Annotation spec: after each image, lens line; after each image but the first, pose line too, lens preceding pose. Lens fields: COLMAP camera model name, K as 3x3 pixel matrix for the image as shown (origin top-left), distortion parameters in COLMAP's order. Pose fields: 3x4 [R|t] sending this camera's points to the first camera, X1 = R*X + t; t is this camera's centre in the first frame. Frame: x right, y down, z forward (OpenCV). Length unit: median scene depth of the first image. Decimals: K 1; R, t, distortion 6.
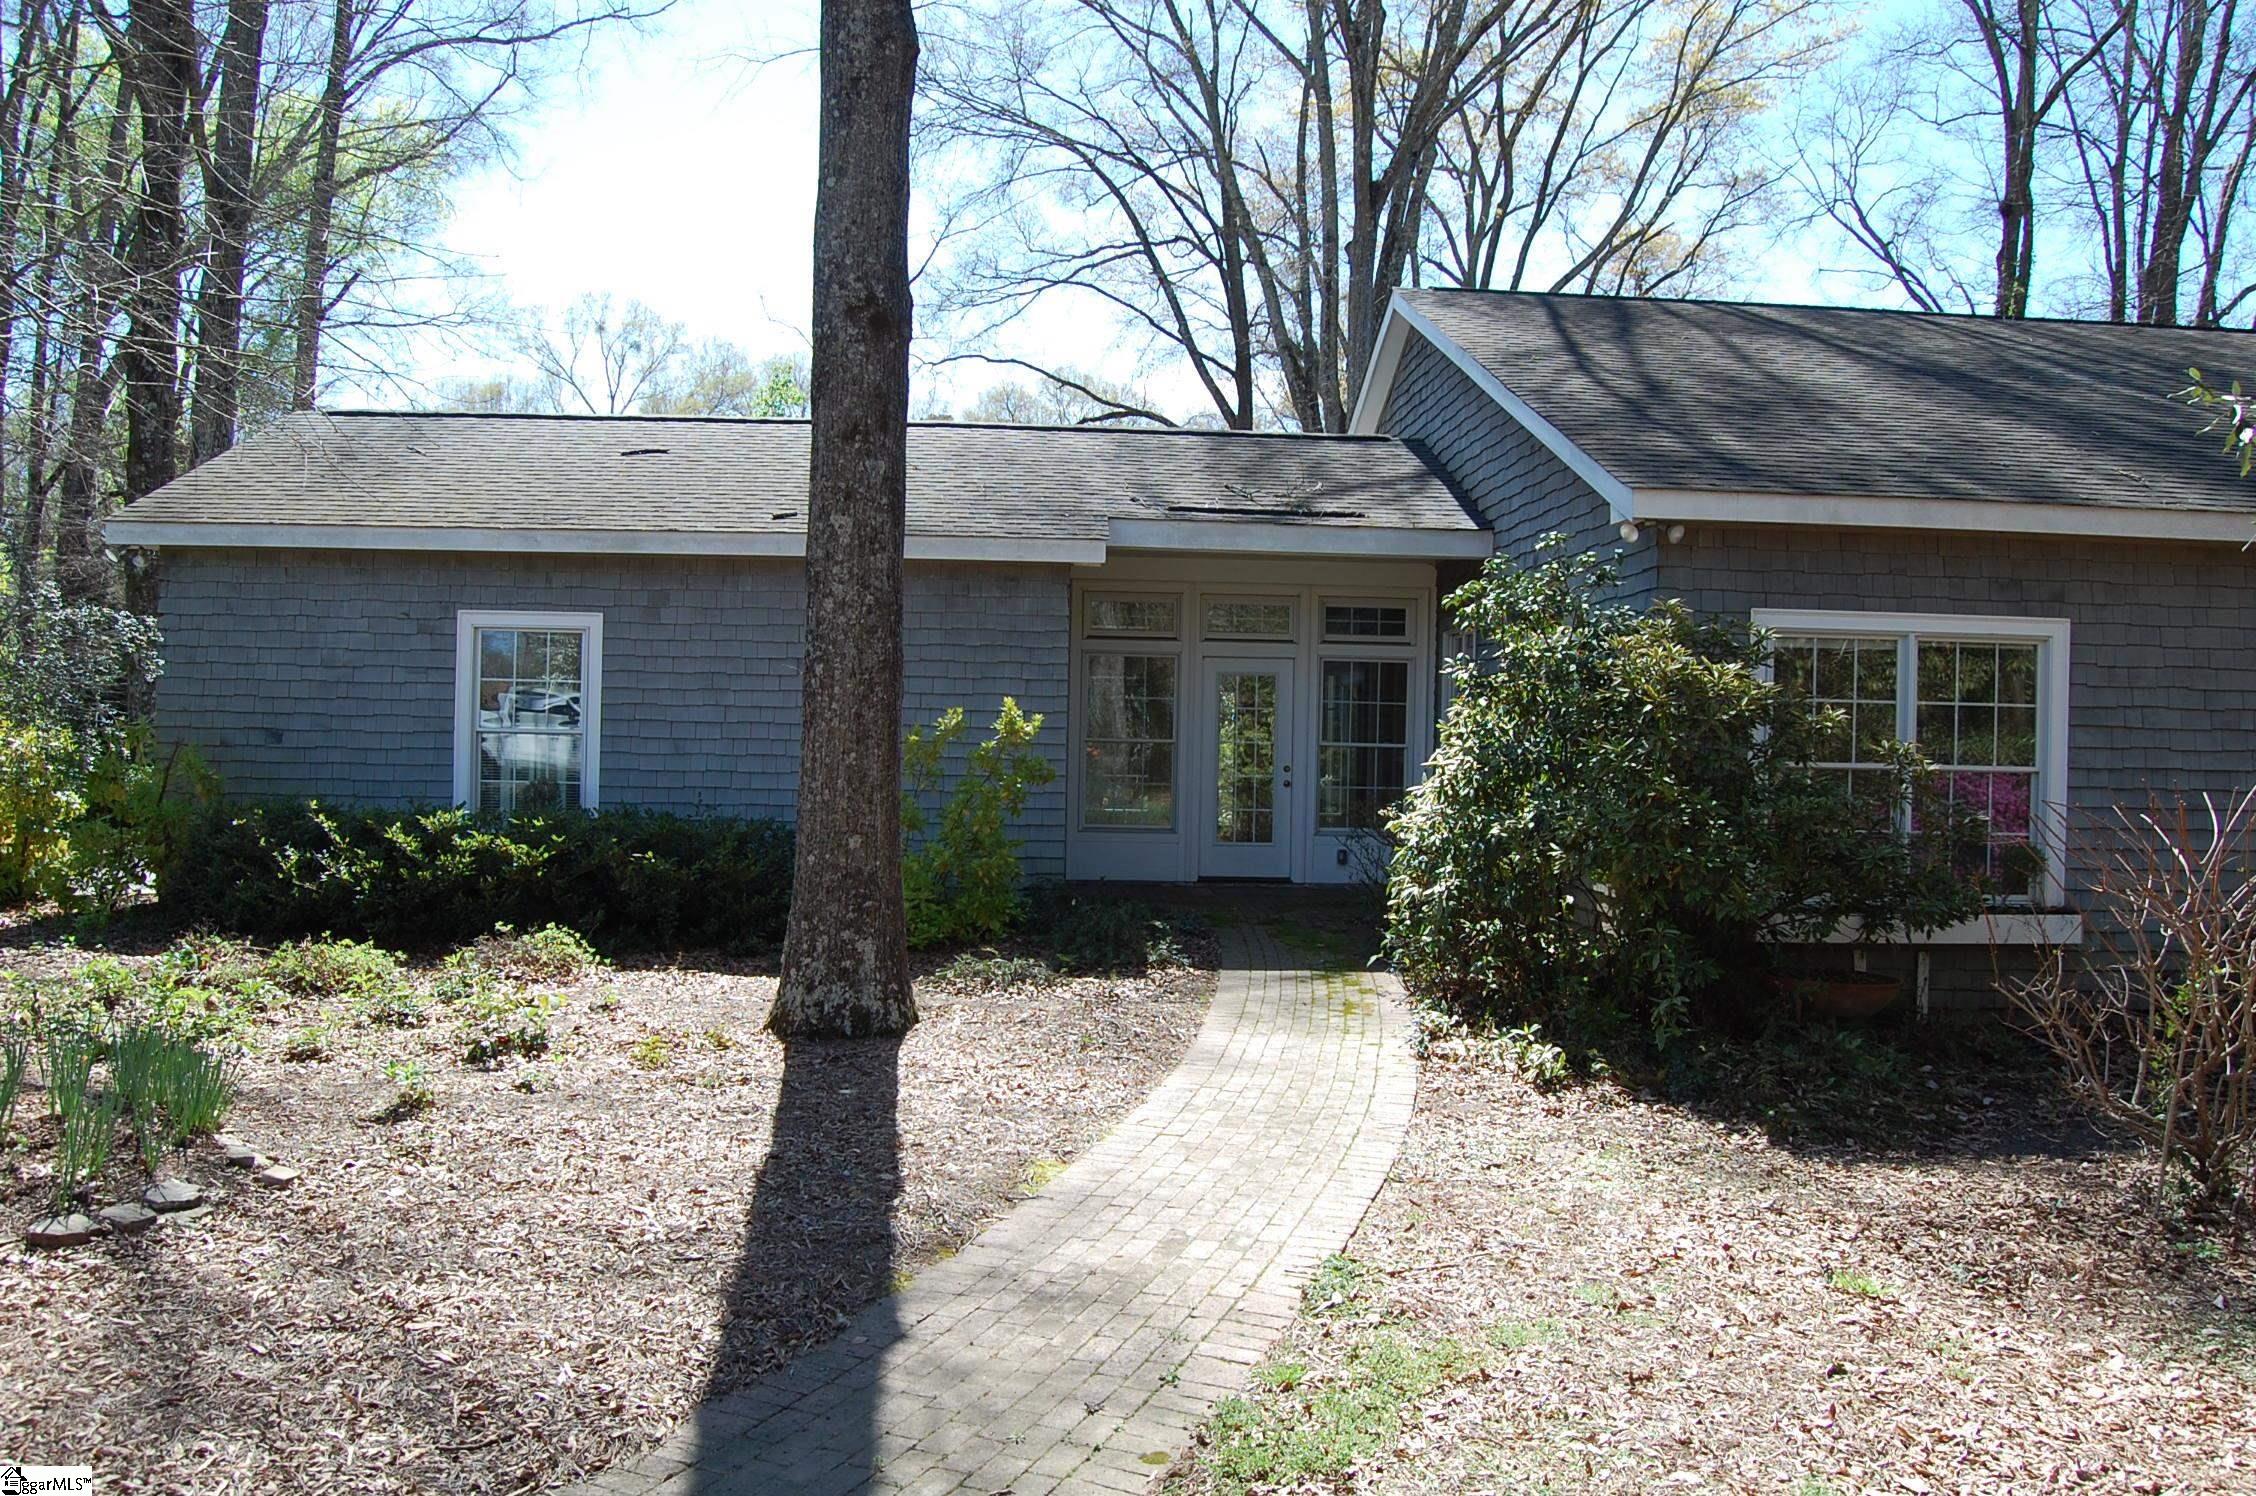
lens RADIAL K [[1761.5, 0, 1128.0], [0, 1761.5, 748.0], [0, 0, 1]] dist [-0.081937, 0.014503]
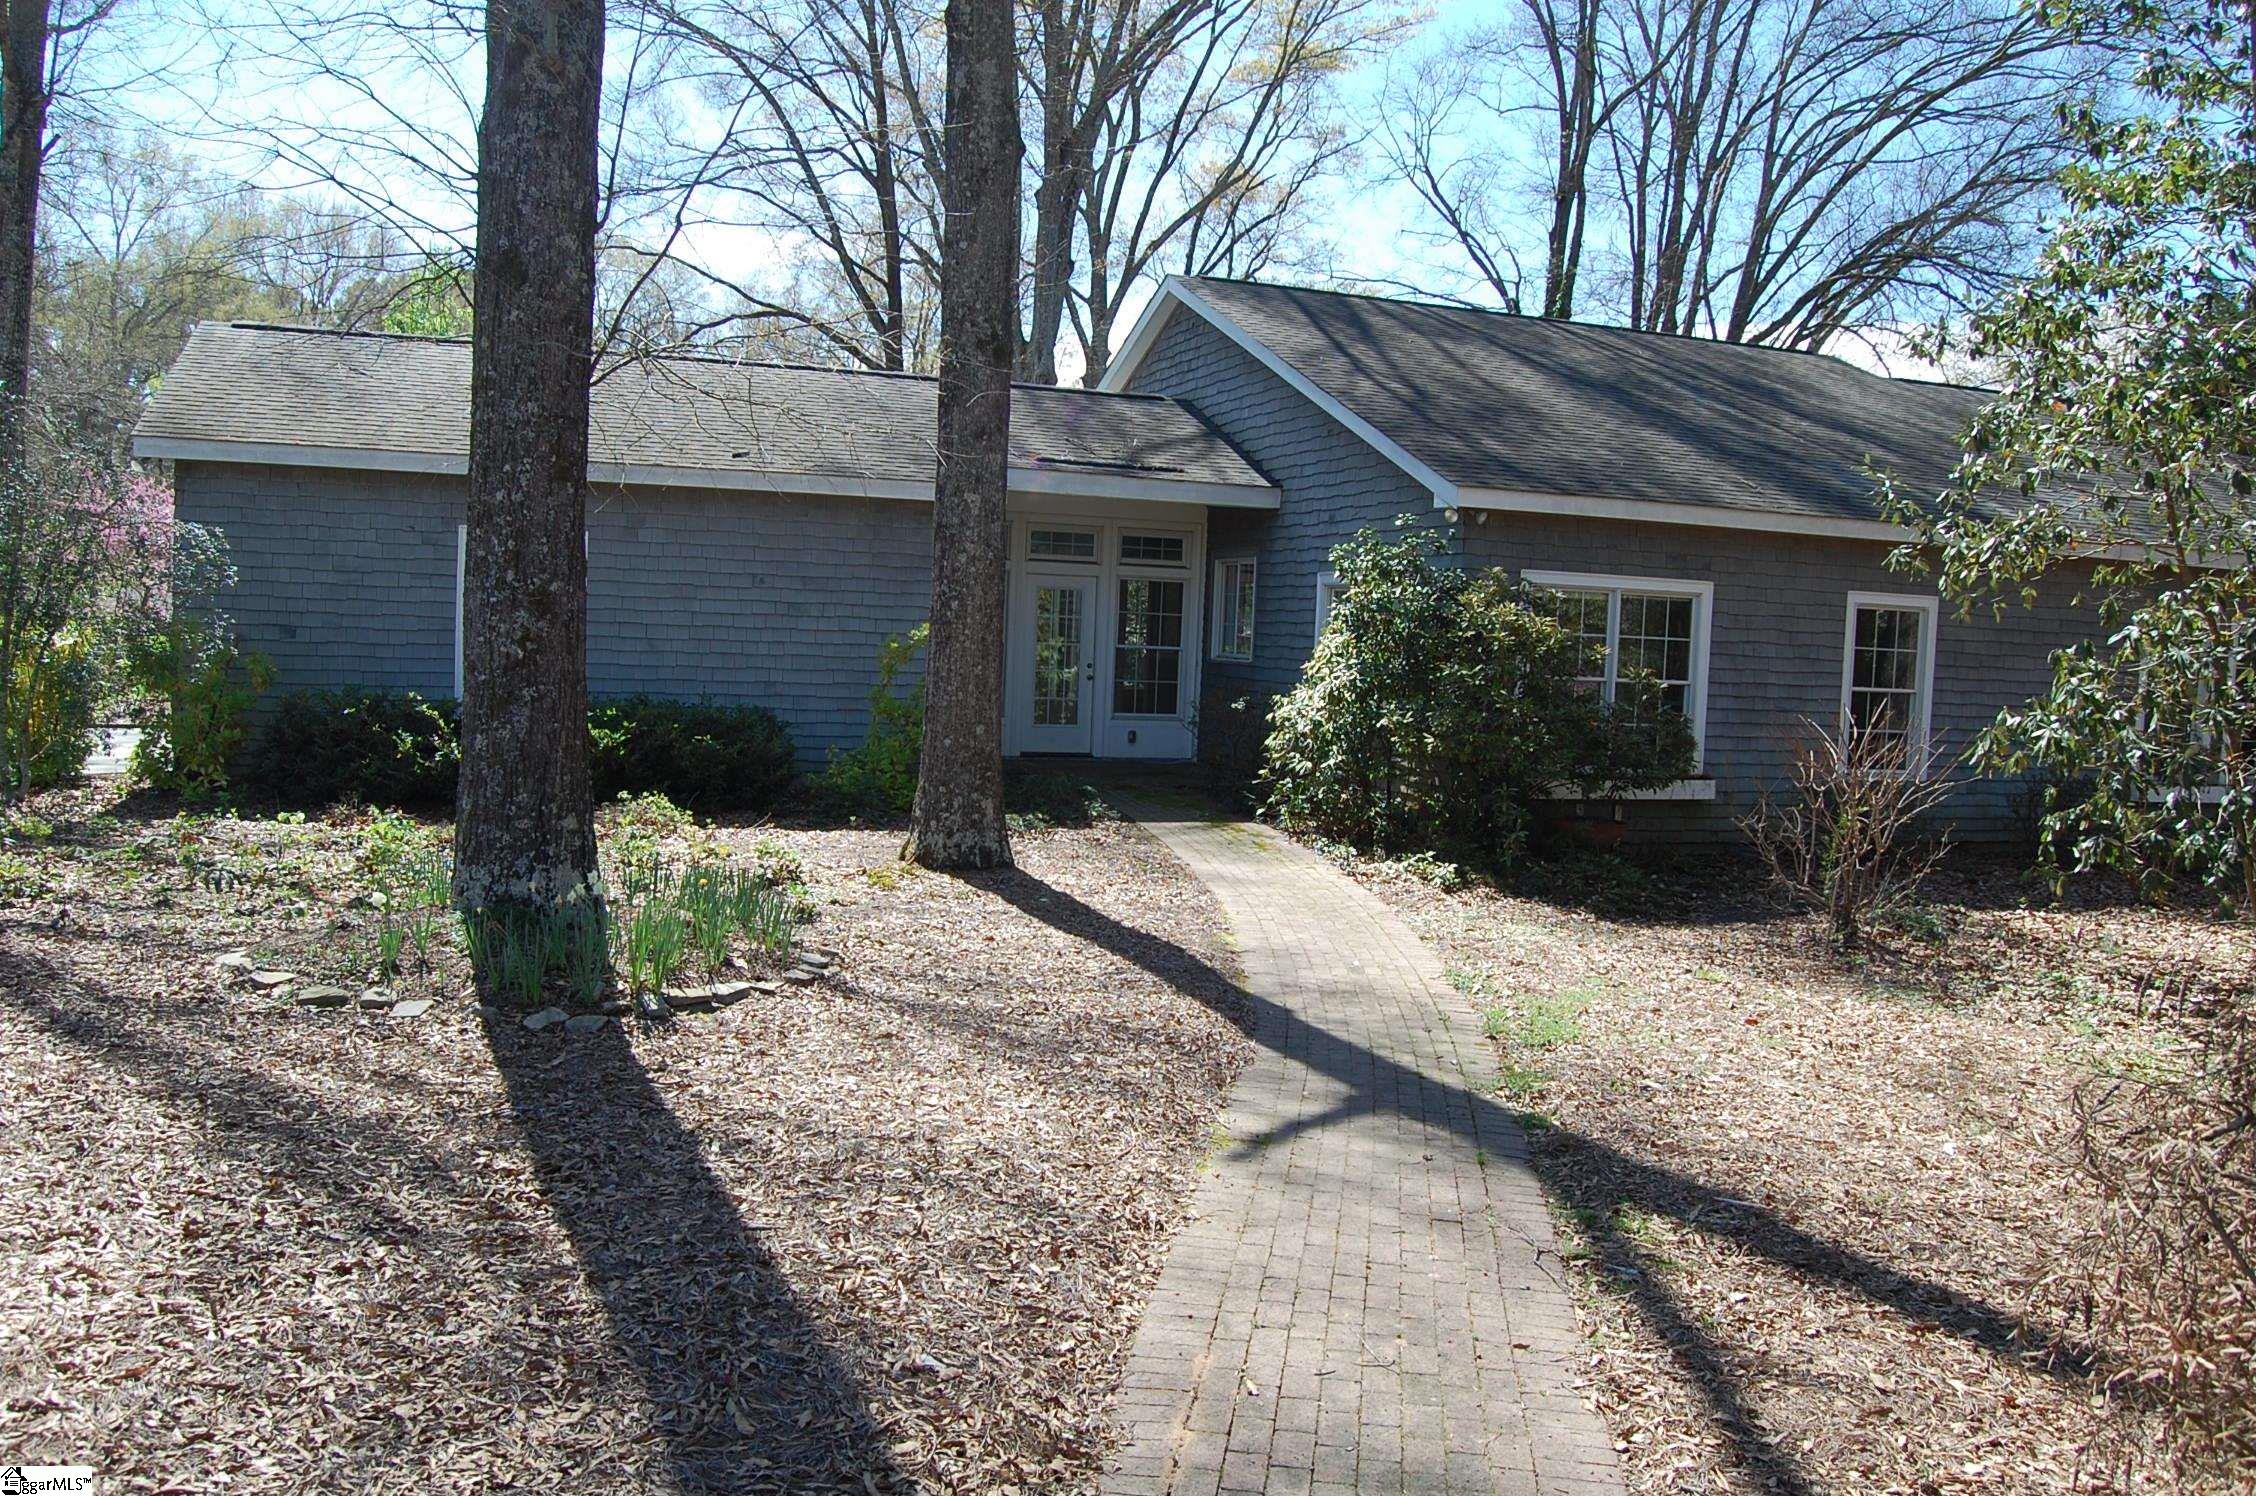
lens RADIAL K [[1761.5, 0, 1128.0], [0, 1761.5, 748.0], [0, 0, 1]] dist [-0.081937, 0.014503]
pose [[0.958717, -0.000254, 0.284363, -0.271307], [-0.020232, 0.997404, 0.069103, -0.019156], [-0.283642, -0.072003, 0.956223, -0.228865]]
